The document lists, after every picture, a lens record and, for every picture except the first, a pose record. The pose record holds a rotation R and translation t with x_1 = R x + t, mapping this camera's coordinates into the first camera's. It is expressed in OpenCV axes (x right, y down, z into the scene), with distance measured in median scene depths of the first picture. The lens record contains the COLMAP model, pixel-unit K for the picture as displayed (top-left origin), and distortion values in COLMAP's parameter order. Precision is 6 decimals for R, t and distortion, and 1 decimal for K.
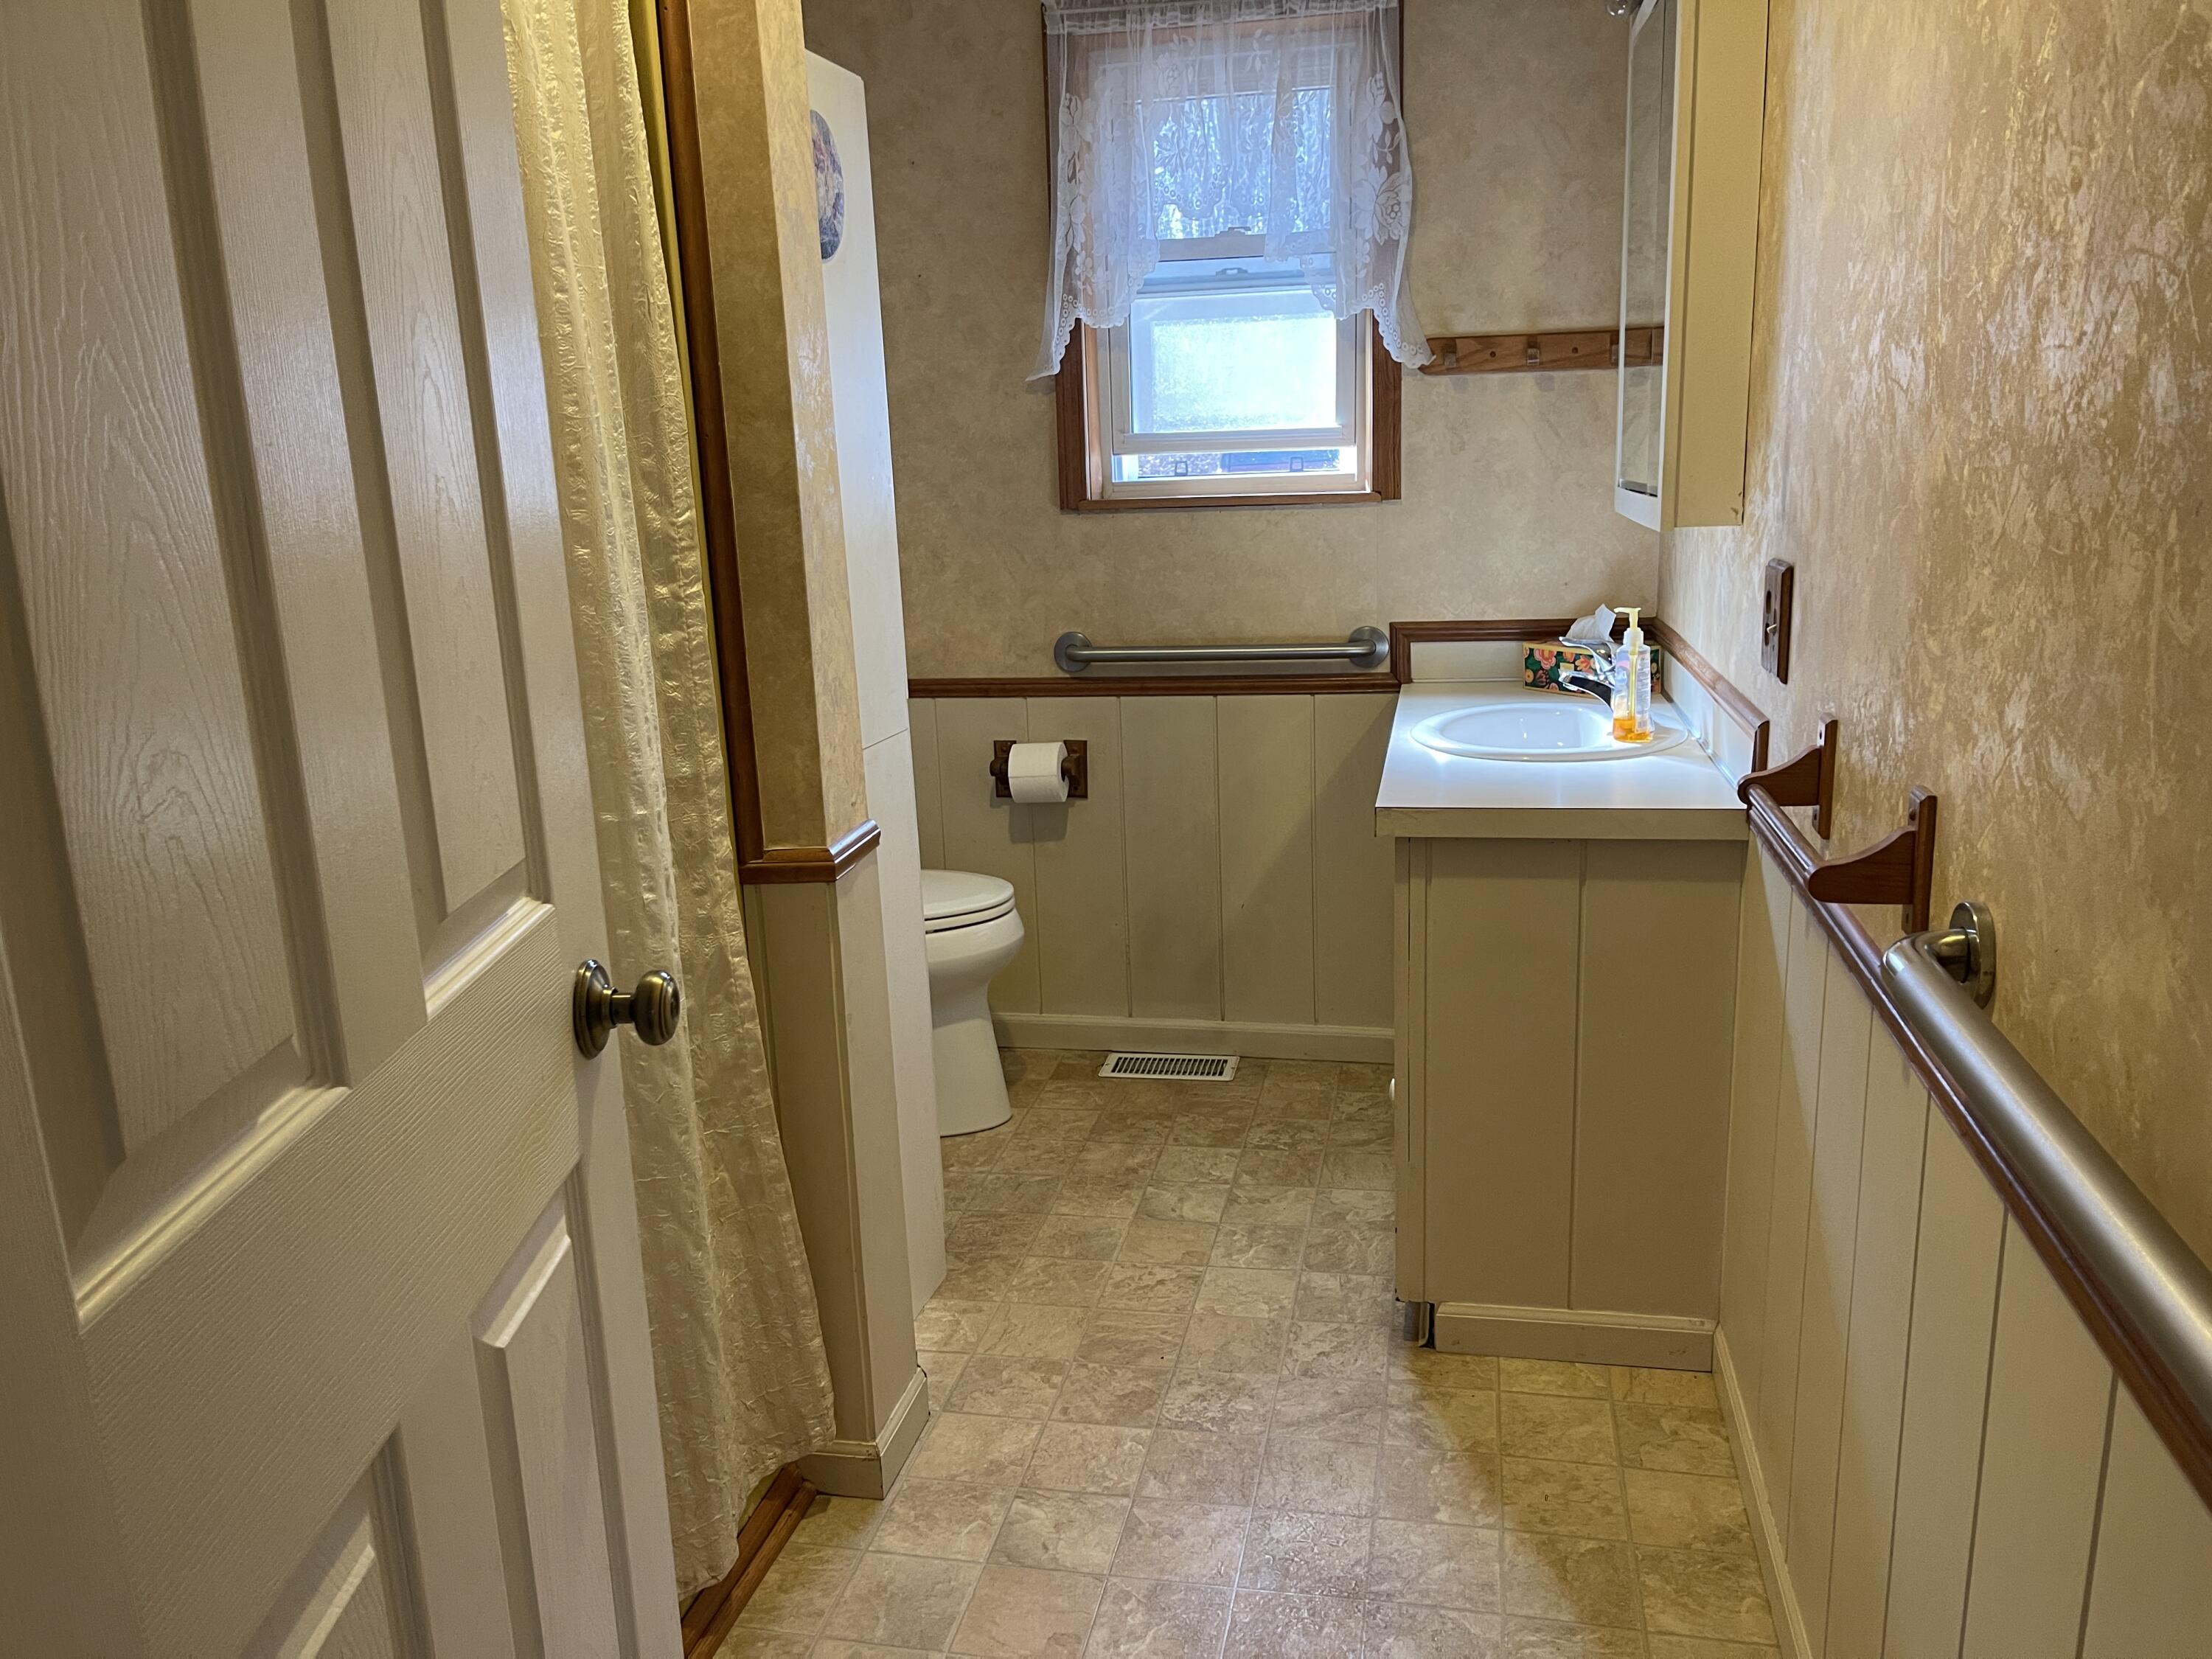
lens RADIAL K [[1670.7, 0, 1127.7], [0, 1670.7, 823.1], [0, 0, 1]] dist [0.069801, -0.099178]
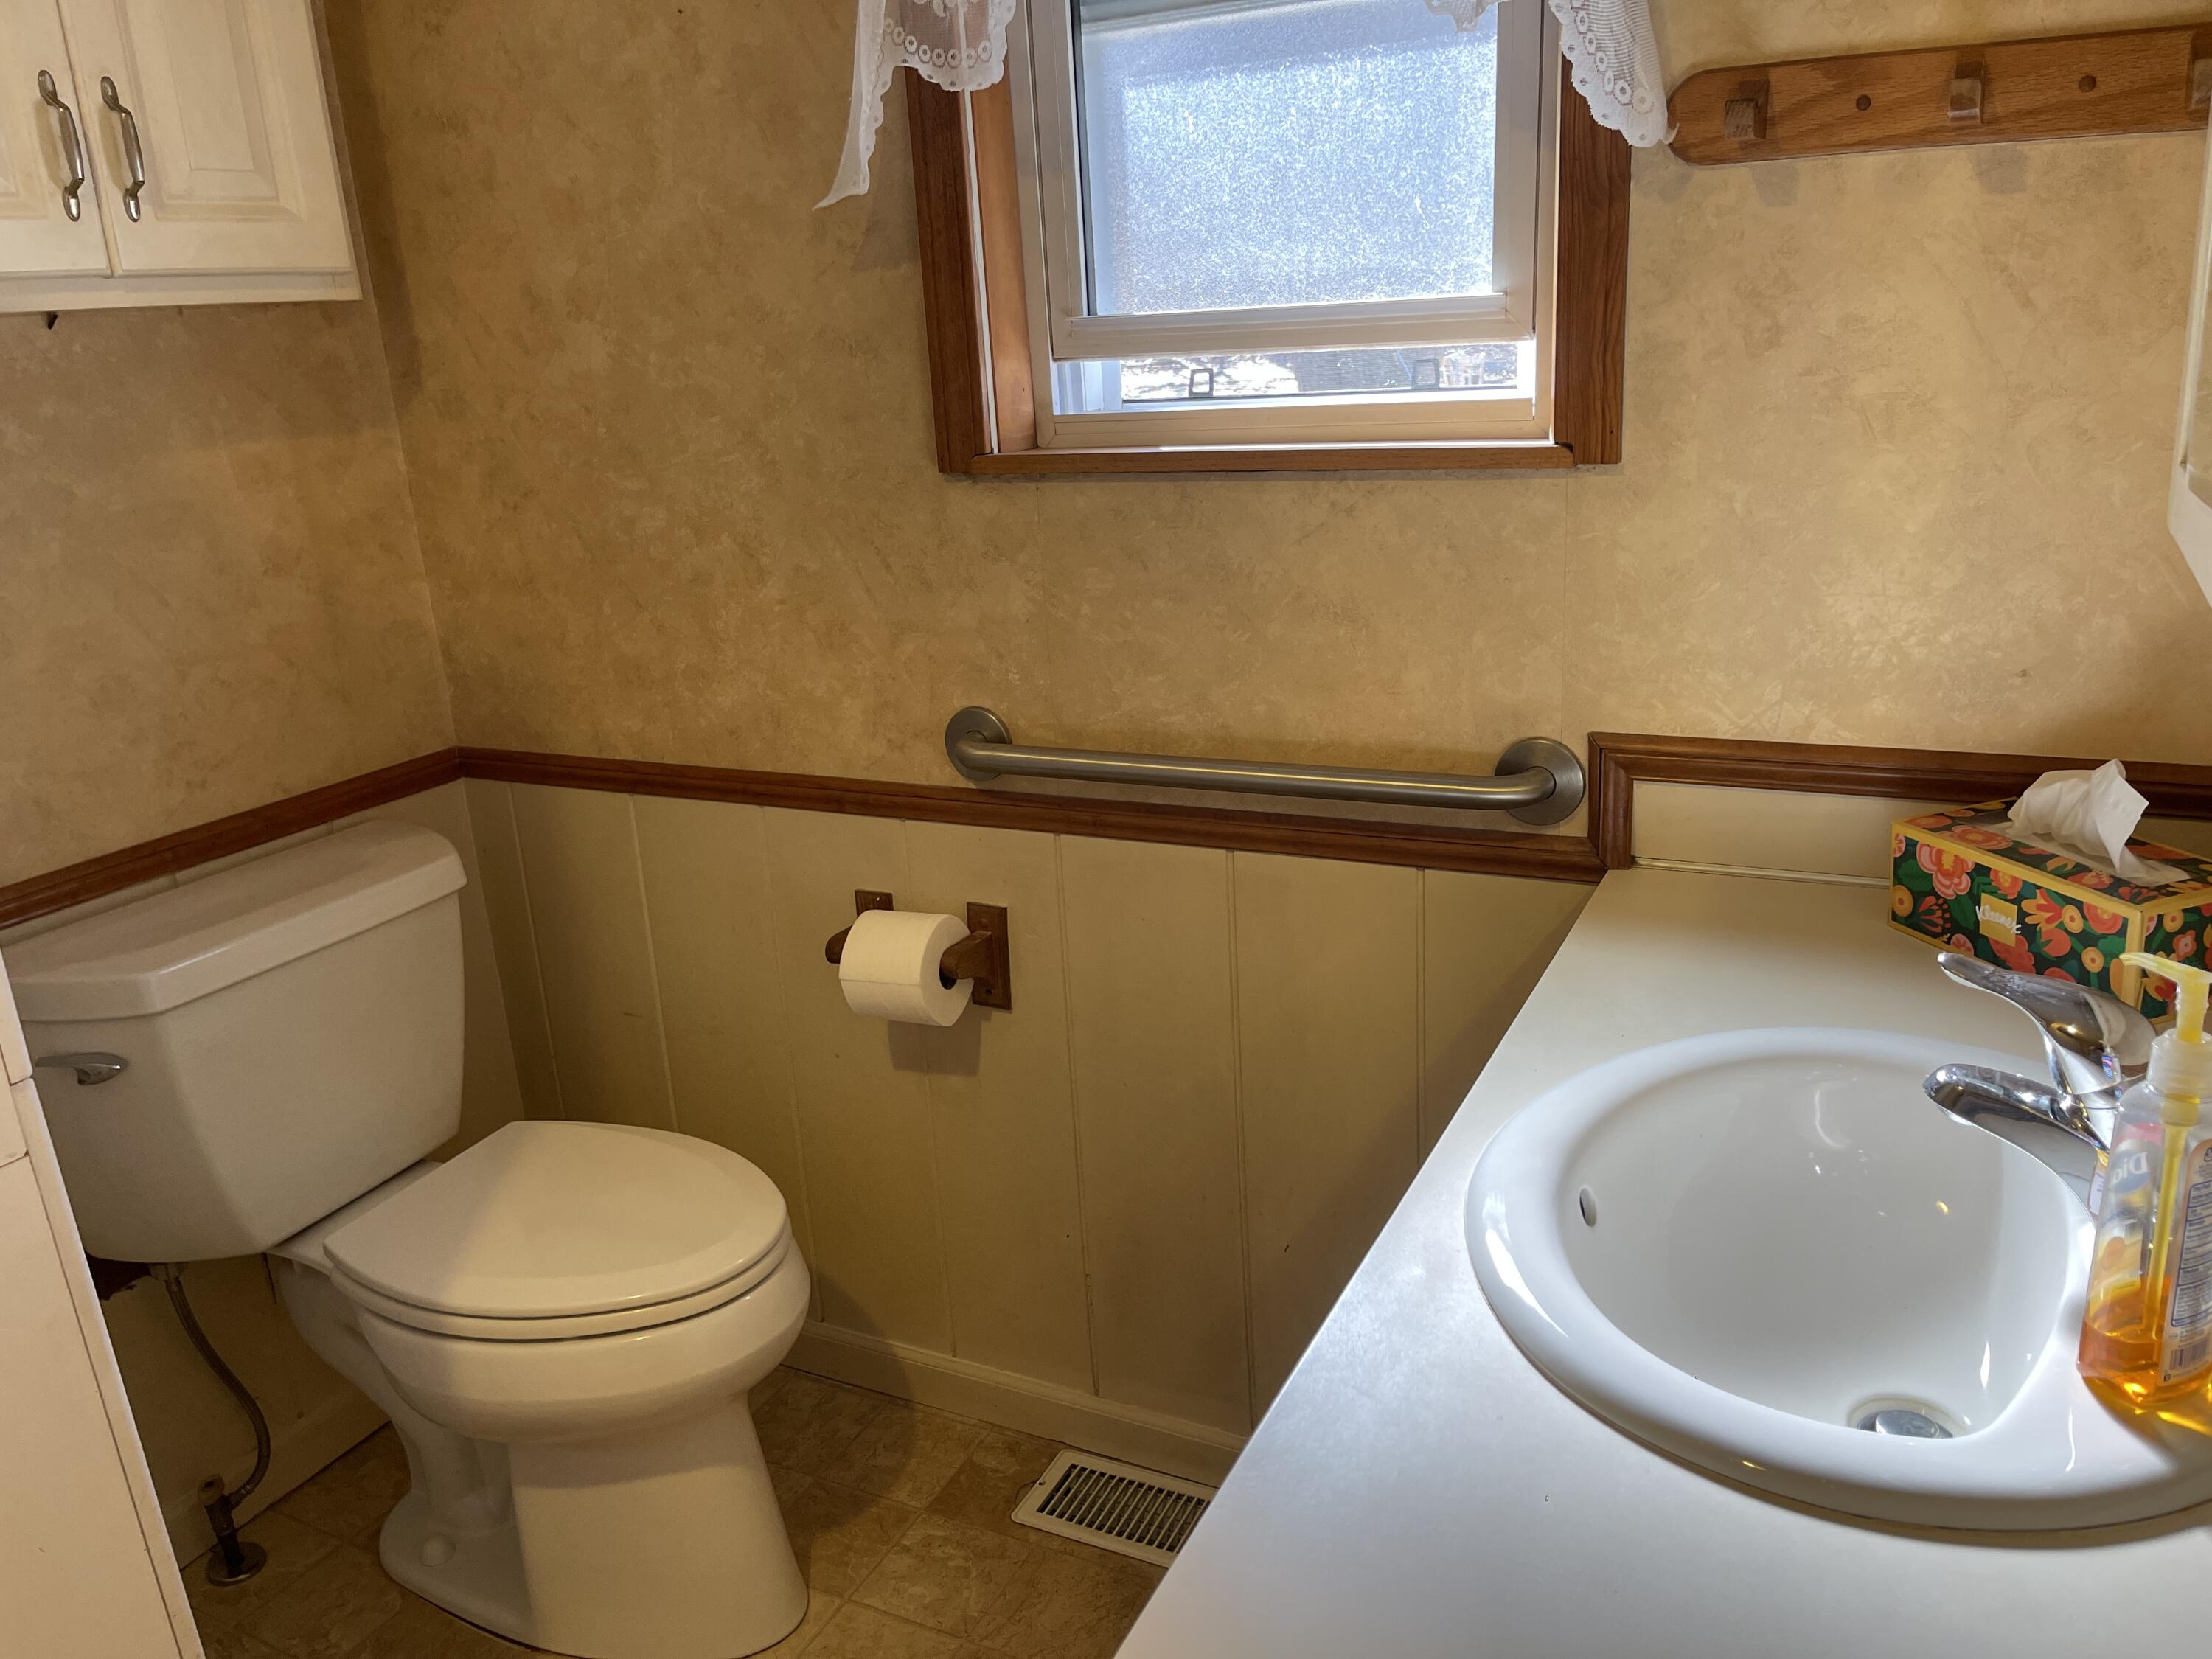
lens RADIAL K [[1670.7, 0, 1107.3], [0, 1670.7, 825.3], [0, 0, 1]] dist [0.069801, -0.099178]
pose [[0.960719, 0.061012, -0.270732, 0.155487], [-0.037261, 0.995060, 0.092022, -0.131505], [0.275009, -0.078320, 0.958246, 0.525085]]
